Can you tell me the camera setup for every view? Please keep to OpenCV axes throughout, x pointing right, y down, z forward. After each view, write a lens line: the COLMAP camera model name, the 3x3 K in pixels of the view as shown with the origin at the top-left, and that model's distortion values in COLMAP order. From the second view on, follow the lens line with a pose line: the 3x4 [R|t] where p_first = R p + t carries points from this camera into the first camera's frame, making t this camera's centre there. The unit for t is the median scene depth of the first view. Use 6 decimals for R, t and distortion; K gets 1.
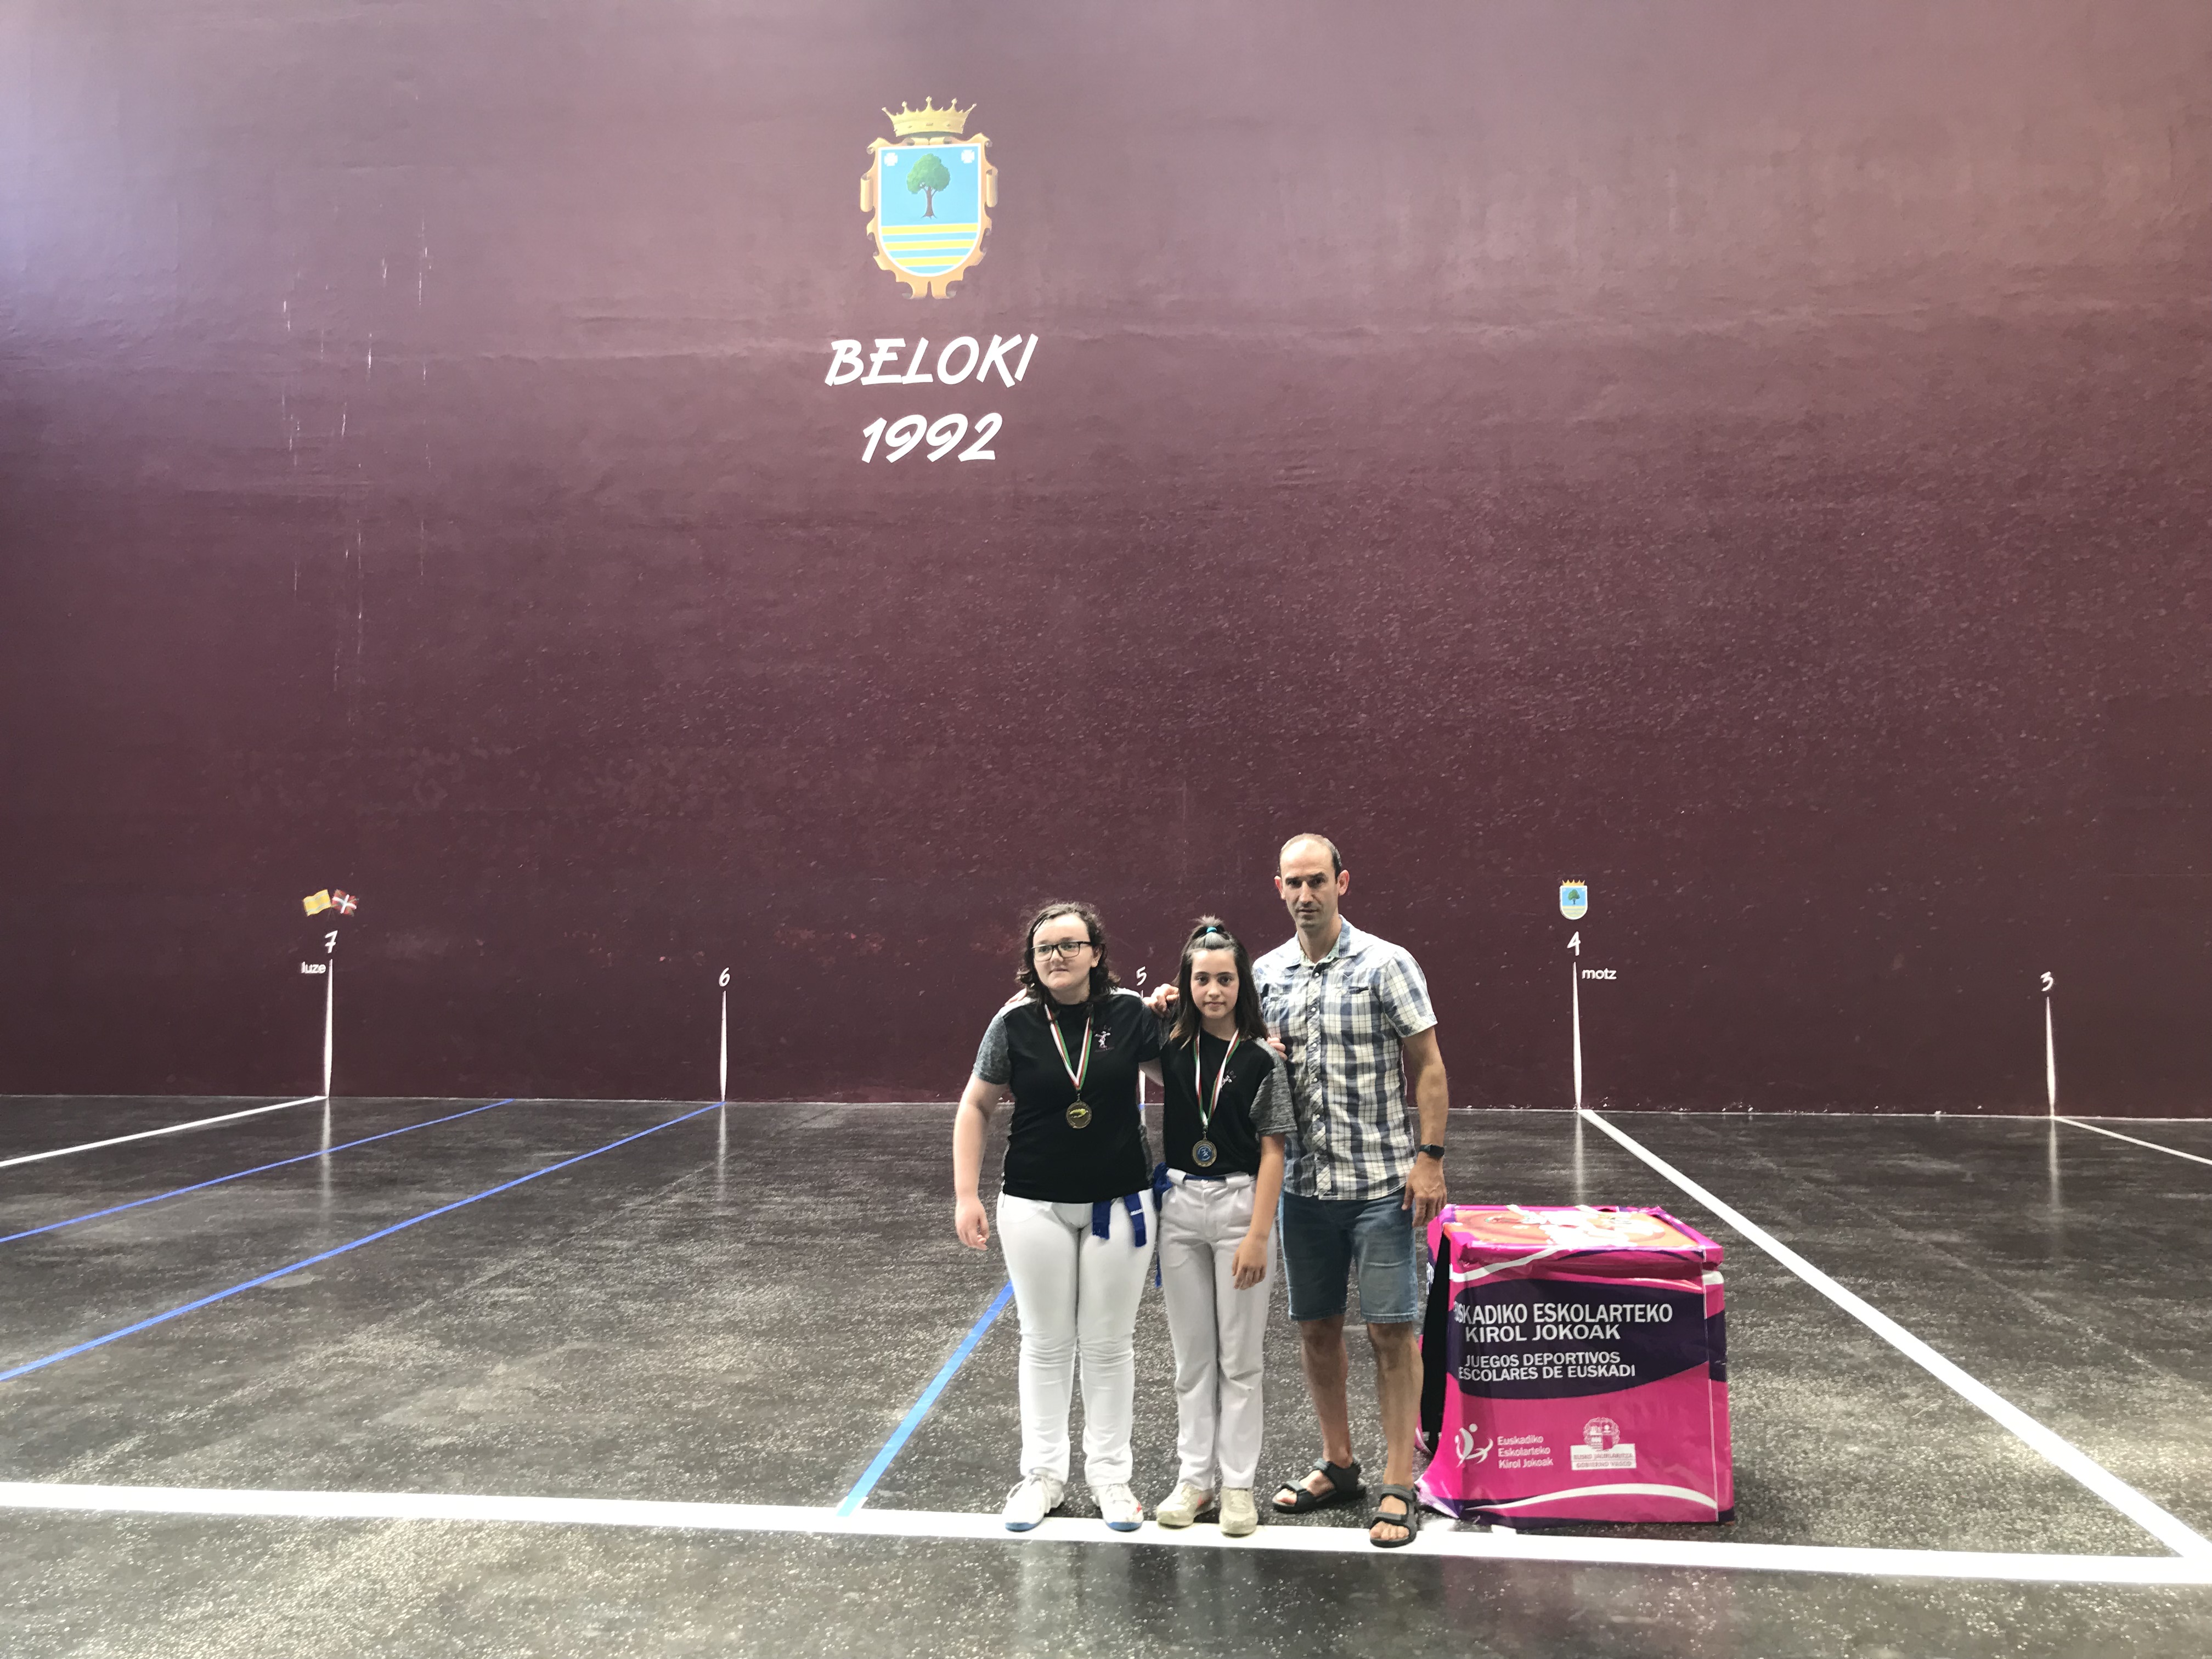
lens RADIAL K [[1809.0, 0, 1112.4], [0, 1809.0, 823.5], [0, 0, 1]] dist [0.010845, -0.007299]
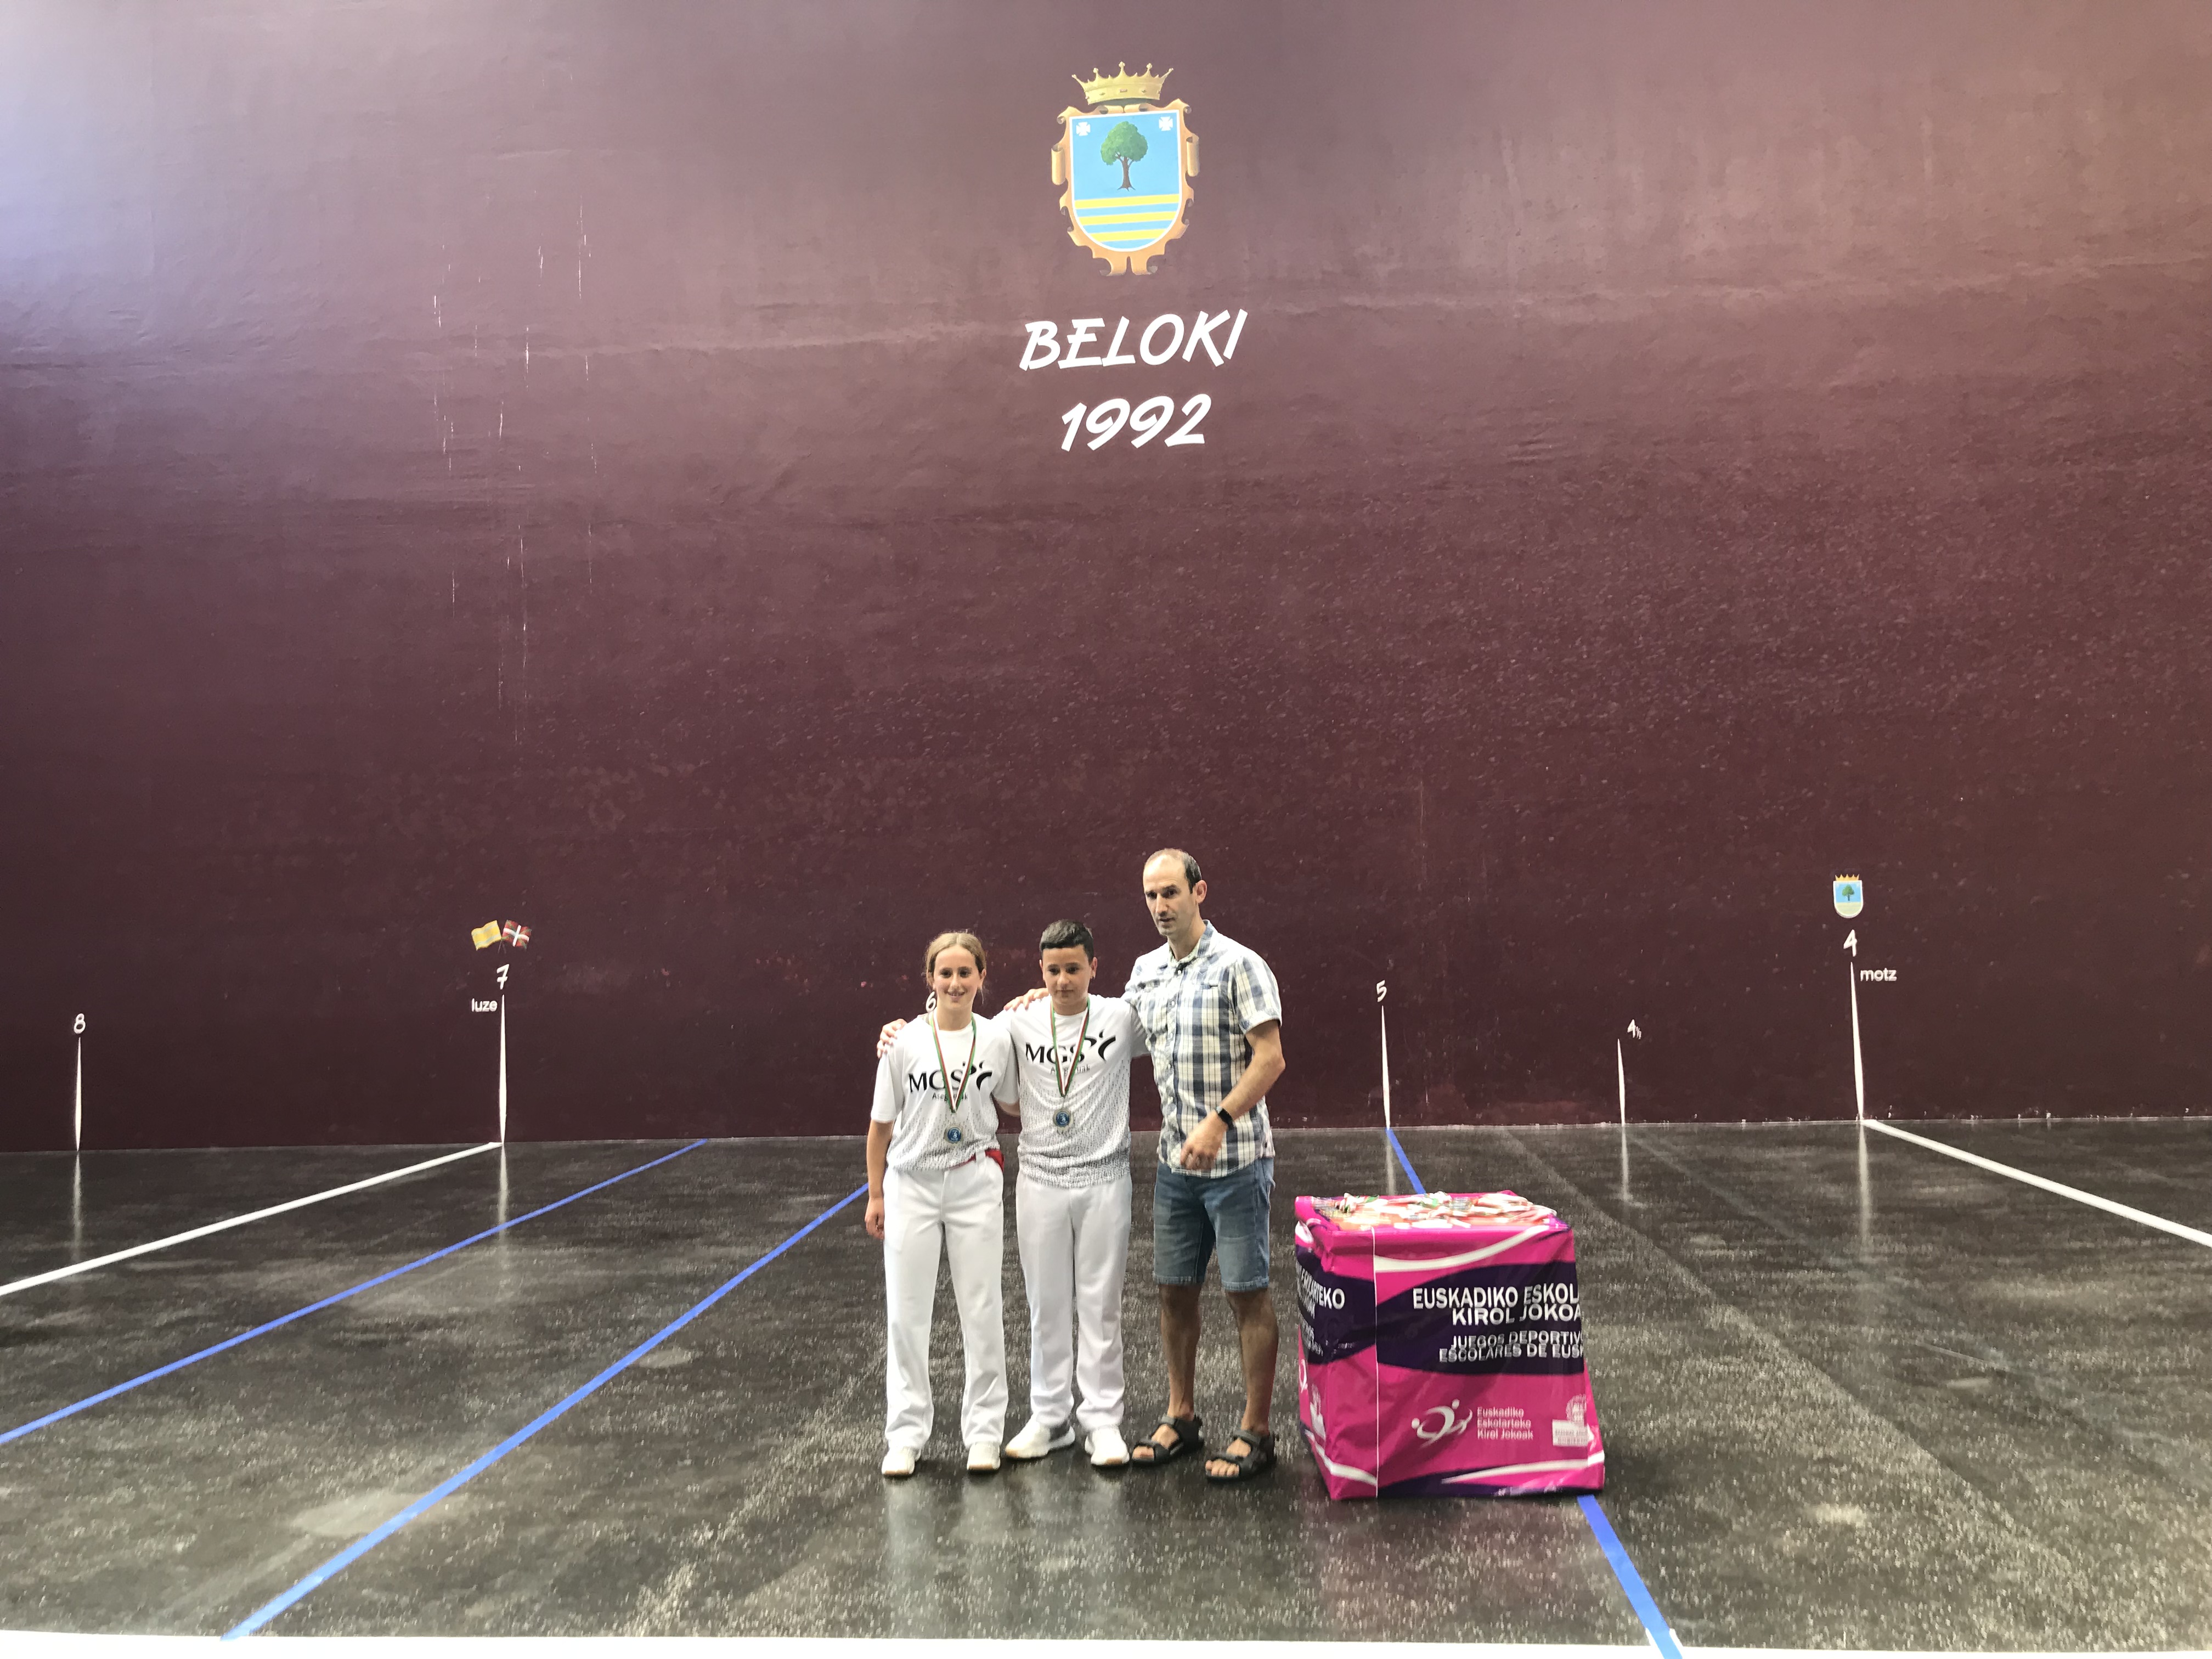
lens RADIAL K [[1814.2, 0, 1106.1], [0, 1814.2, 819.0], [0, 0, 1]] dist [0.009804, -0.009185]
pose [[0.999632, -0.026047, 0.007571, -0.132891], [0.026142, 0.999576, -0.012826, 0.004488], [-0.007234, 0.013019, 0.999889, 0.063434]]
